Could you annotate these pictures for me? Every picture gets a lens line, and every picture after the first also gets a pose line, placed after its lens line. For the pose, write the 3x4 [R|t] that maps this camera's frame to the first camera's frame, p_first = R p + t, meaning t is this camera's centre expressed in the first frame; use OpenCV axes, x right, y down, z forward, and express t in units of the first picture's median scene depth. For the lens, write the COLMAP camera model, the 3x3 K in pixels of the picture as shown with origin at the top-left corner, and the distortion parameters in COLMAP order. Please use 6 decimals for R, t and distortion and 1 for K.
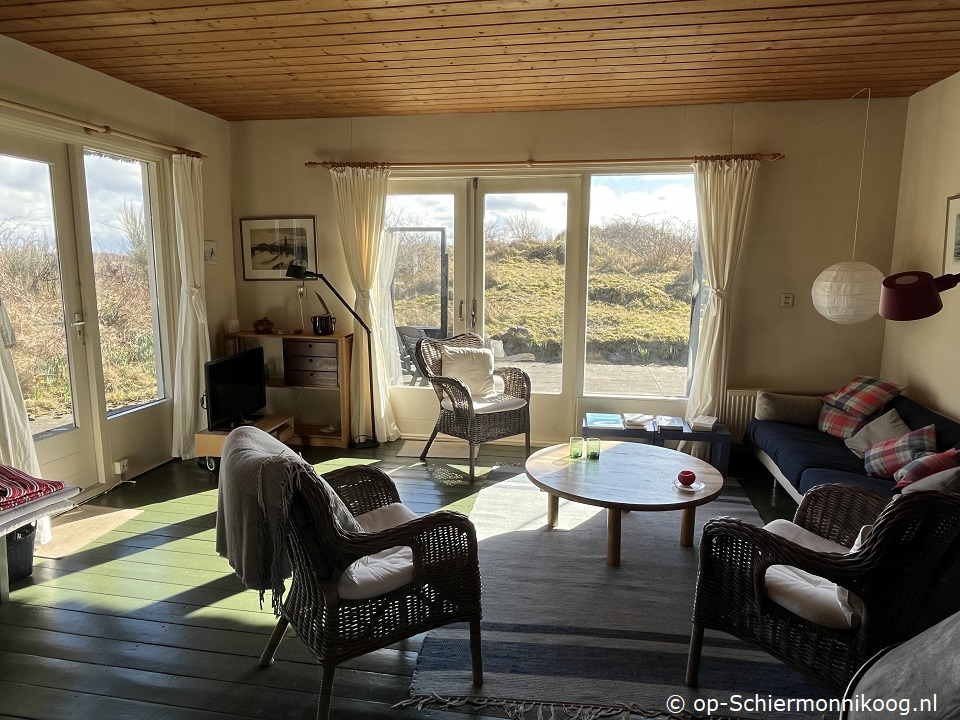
lens RADIAL K [[624.9, 0, 474.8], [0, 624.9, 358.8], [0, 0, 1]] dist [-0.002844, -0.001434]
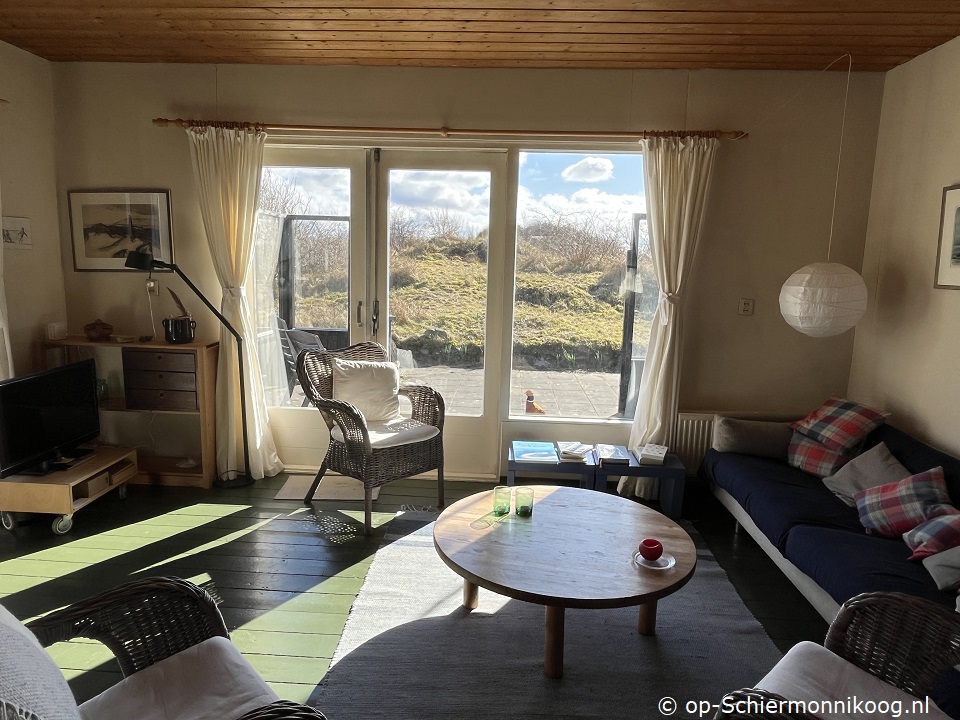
lens RADIAL K [[624.9, 0, 474.8], [0, 624.9, 358.8], [0, 0, 1]] dist [-0.002844, -0.001434]
pose [[0.992138, 0.003076, 0.125111, 0.027634], [-0.003497, 0.999989, 0.003143, -0.024652], [-0.125100, -0.003556, 0.992138, 0.202006]]
